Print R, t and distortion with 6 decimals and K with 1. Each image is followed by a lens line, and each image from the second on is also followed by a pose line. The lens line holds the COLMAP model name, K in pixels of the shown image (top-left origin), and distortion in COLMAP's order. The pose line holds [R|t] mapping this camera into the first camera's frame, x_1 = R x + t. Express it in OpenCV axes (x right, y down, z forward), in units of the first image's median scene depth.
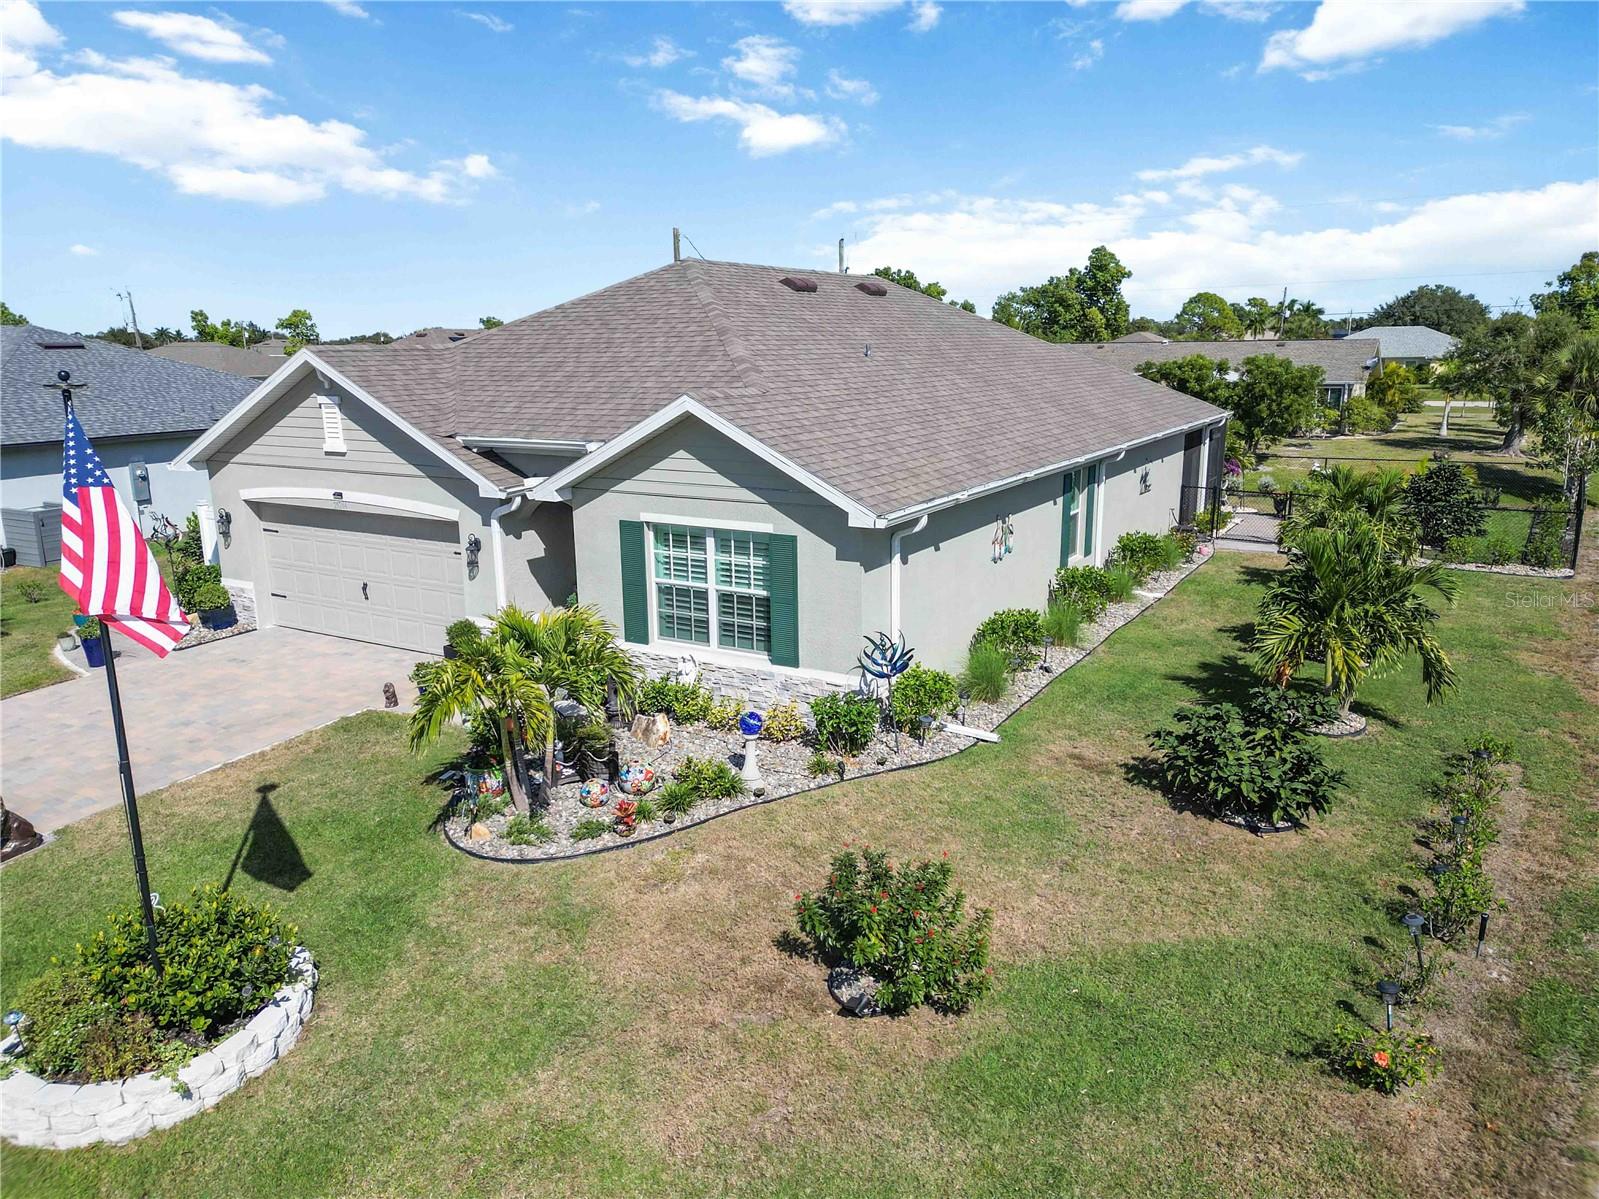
lens RADIAL K [[1118.8, 0, 798.1], [0, 1118.8, 601.7], [0, 0, 1]] dist [0.062322, -0.054487]
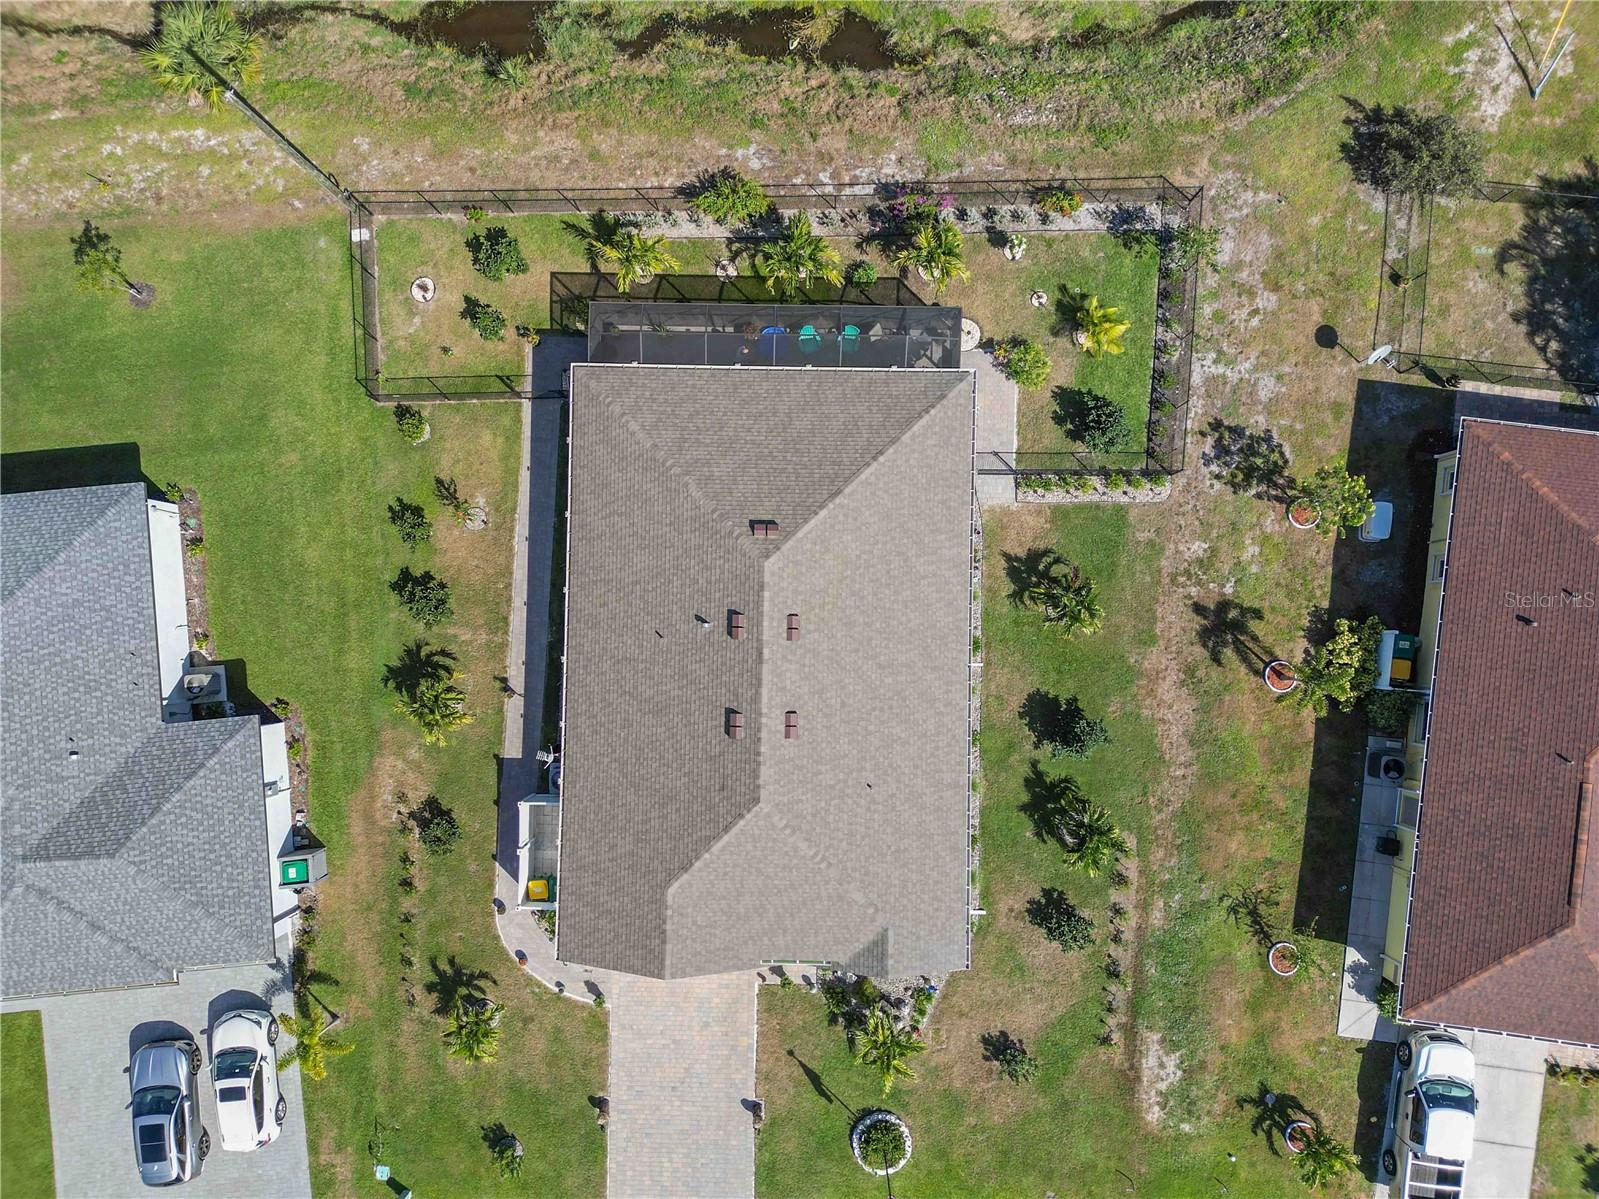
lens RADIAL K [[1107.7, 0, 798.4], [0, 1107.7, 612.9], [0, 0, 1]] dist [0.062215, -0.053573]
pose [[0.867436, -0.497448, 0.010007, 0.105208], [0.119090, 0.227111, 0.966560, -2.658714], [-0.483086, -0.837237, 0.256245, 1.042214]]
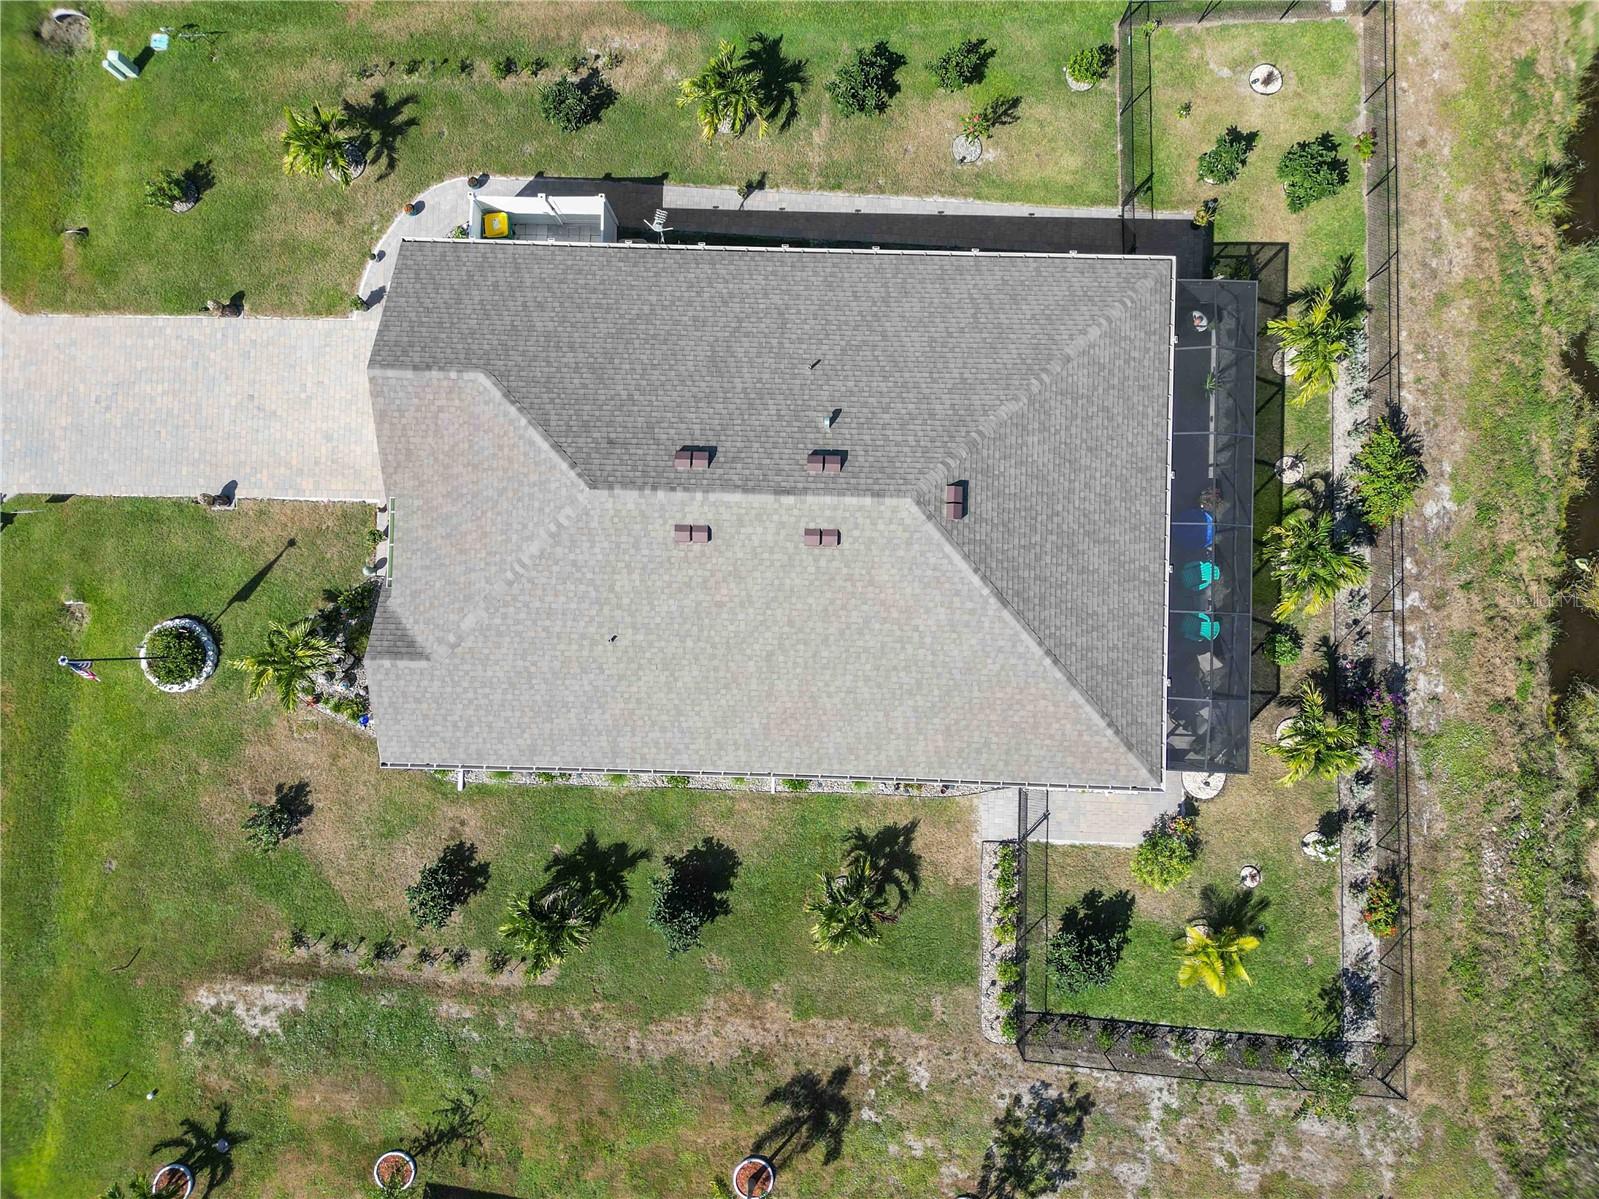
lens RADIAL K [[1105.1, 0, 788.0], [0, 1105.1, 599.0], [0, 0, 1]] dist [0.054635, -0.040098]
pose [[0.486983, 0.872892, -0.030111, 0.212066], [-0.182009, 0.135139, 0.973966, -2.079316], [0.854236, -0.468825, 0.224684, 1.135127]]
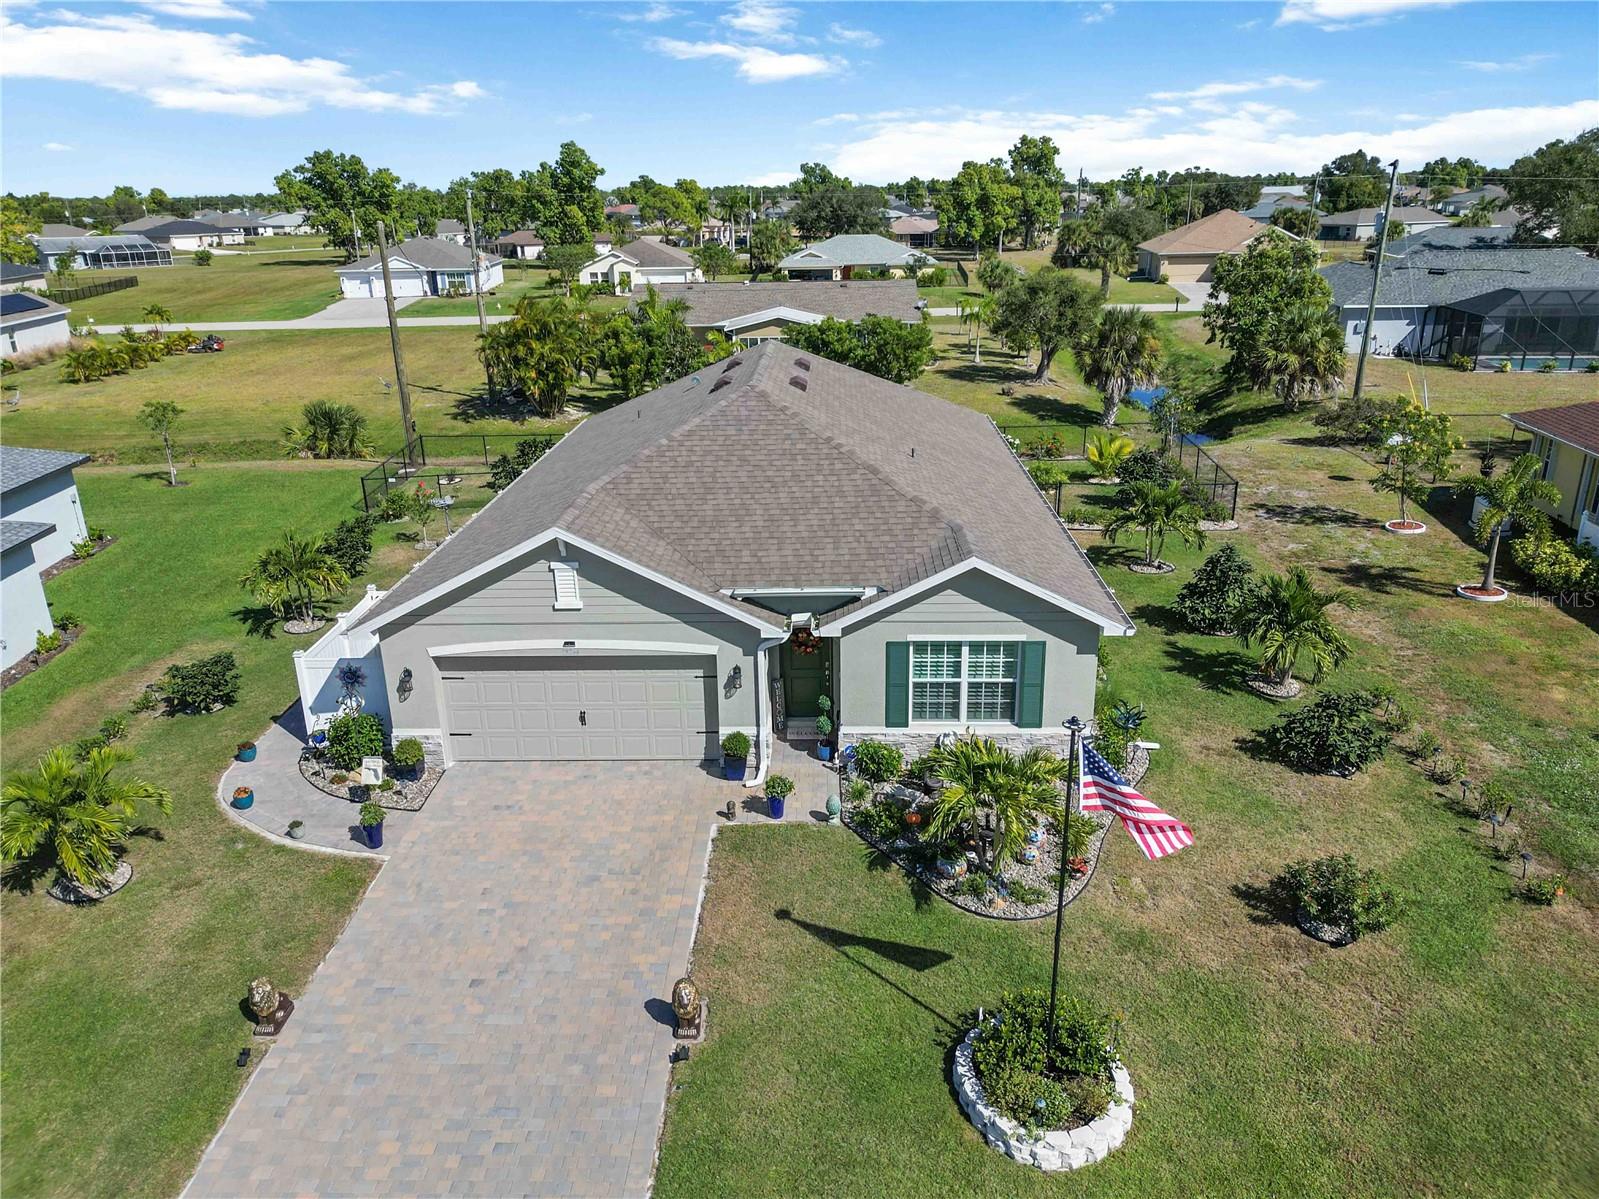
lens RADIAL K [[1118.8, 0, 798.1], [0, 1118.8, 601.7], [0, 0, 1]] dist [0.062322, -0.054487]
pose [[0.874978, -0.168478, 0.453904, -0.842400], [0.116240, 0.983182, 0.140860, -0.317804], [-0.470002, -0.070488, 0.879846, -0.107465]]
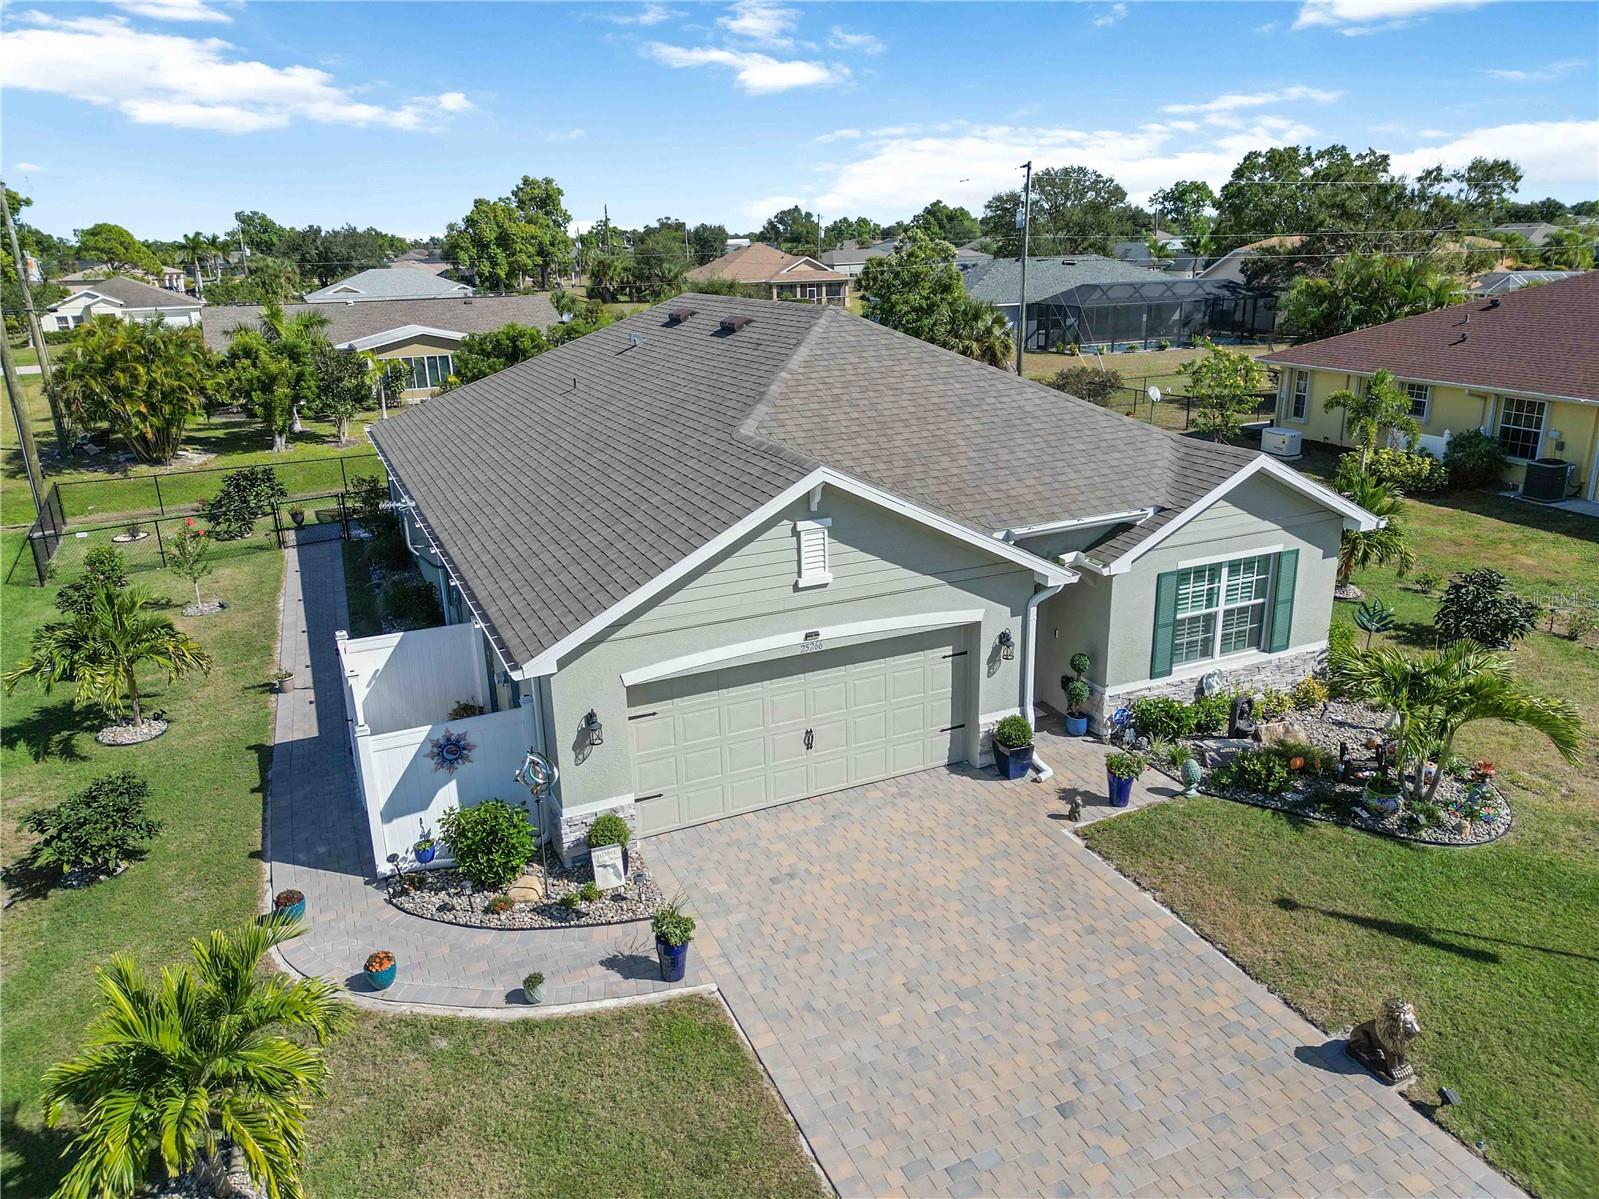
lens RADIAL K [[1118.8, 0, 798.1], [0, 1118.8, 601.7], [0, 0, 1]] dist [0.062322, -0.054487]
pose [[0.567127, -0.253797, 0.783552, -1.236219], [0.202549, 0.965100, 0.165998, -0.302182], [-0.798336, 0.064566, 0.598741, 0.622301]]
